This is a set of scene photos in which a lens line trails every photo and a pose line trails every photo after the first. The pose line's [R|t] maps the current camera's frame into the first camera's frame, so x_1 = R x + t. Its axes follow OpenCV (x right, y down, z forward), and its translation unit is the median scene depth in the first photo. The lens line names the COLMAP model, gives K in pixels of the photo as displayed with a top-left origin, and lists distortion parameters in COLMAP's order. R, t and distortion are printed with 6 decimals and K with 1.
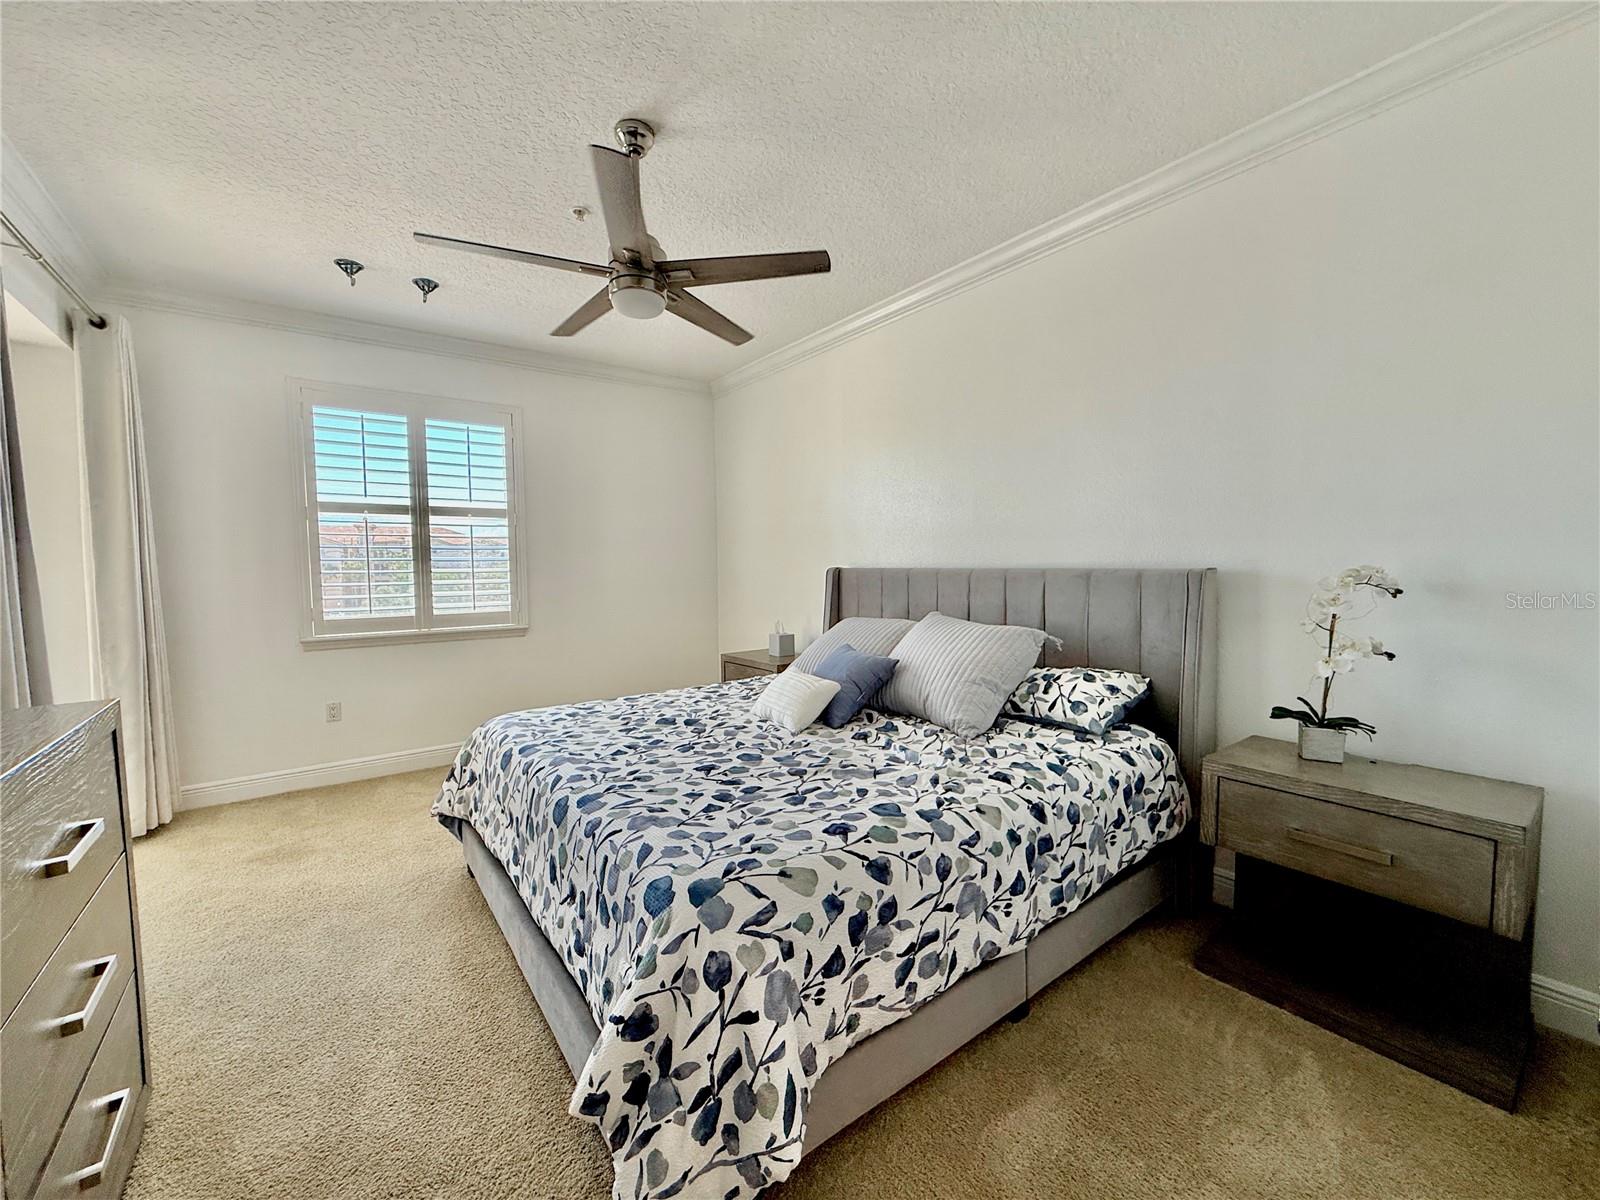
lens RADIAL K [[636.8, 0, 797.0], [0, 636.8, 600.3], [0, 0, 1]] dist [-0.003850, 0.001667]
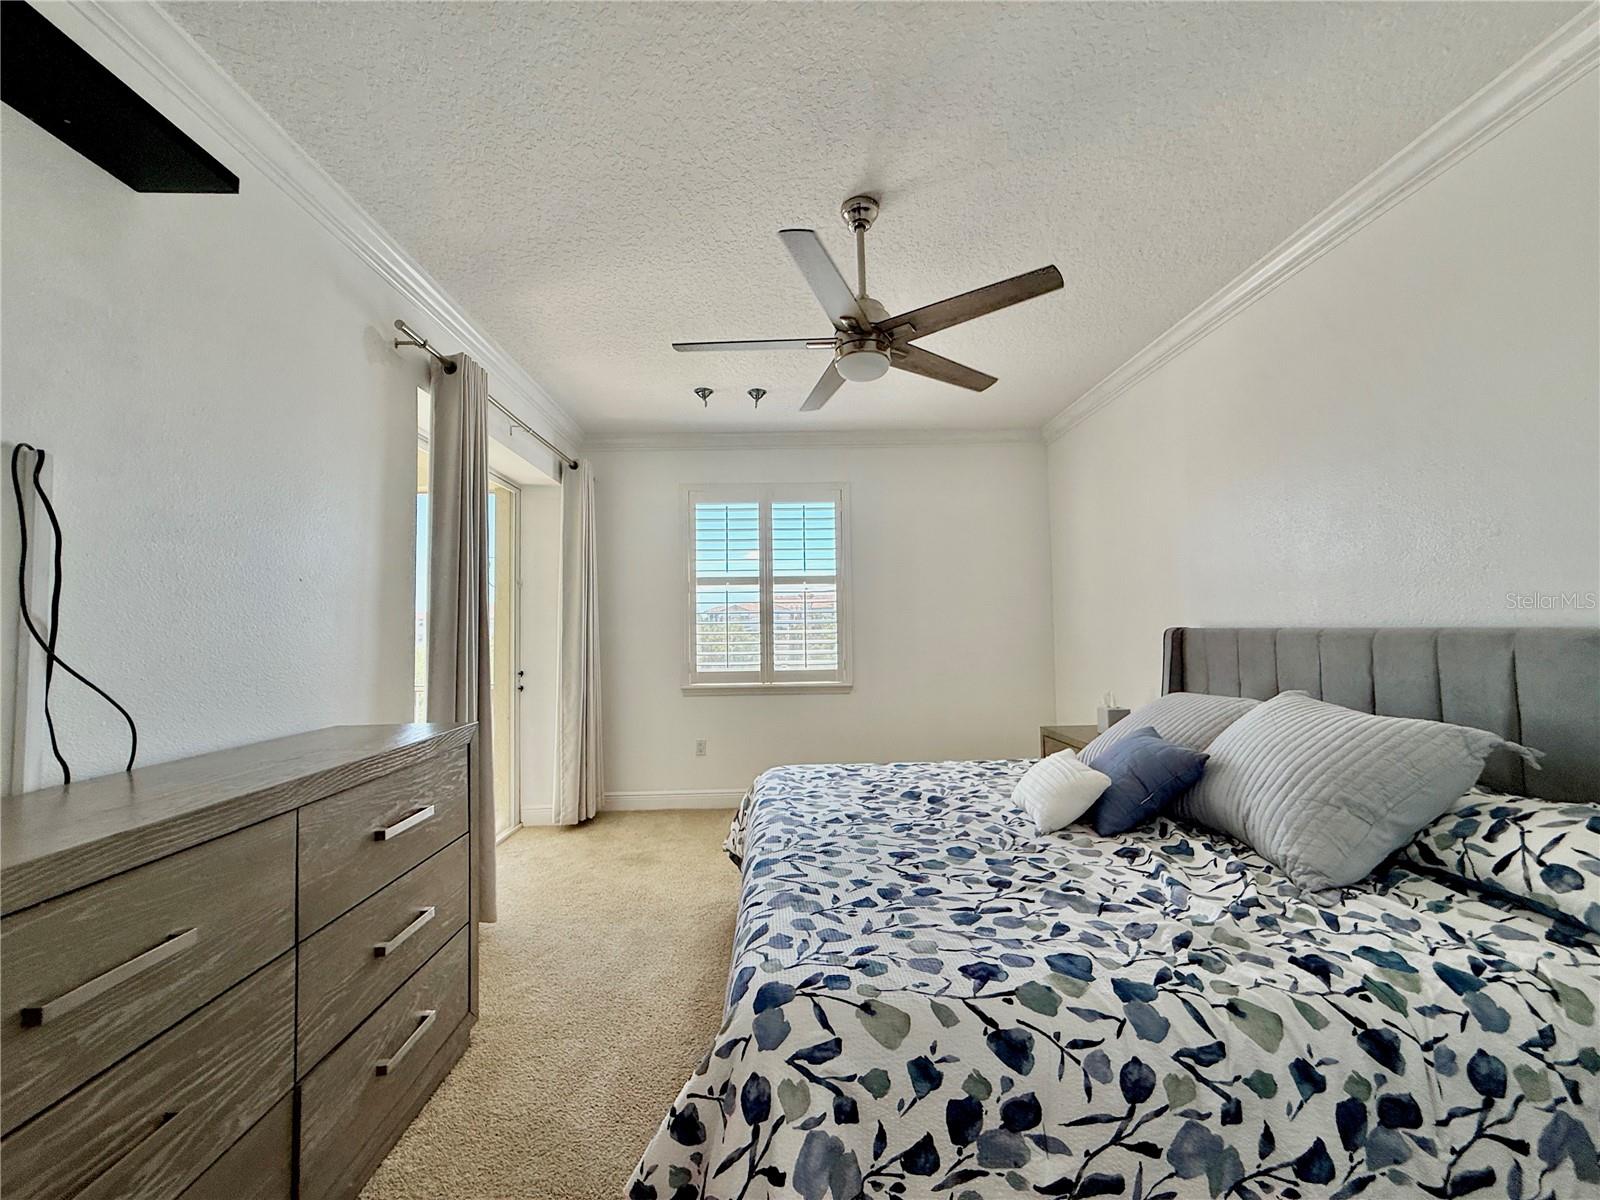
lens RADIAL K [[636.8, 0, 798.8], [0, 636.8, 601.1], [0, 0, 1]] dist [-0.003850, 0.001667]
pose [[0.817727, -0.028717, -0.574890, 0.234116], [-0.025448, 0.995974, -0.085949, -0.007766], [0.575044, 0.084912, 0.813704, 0.150989]]
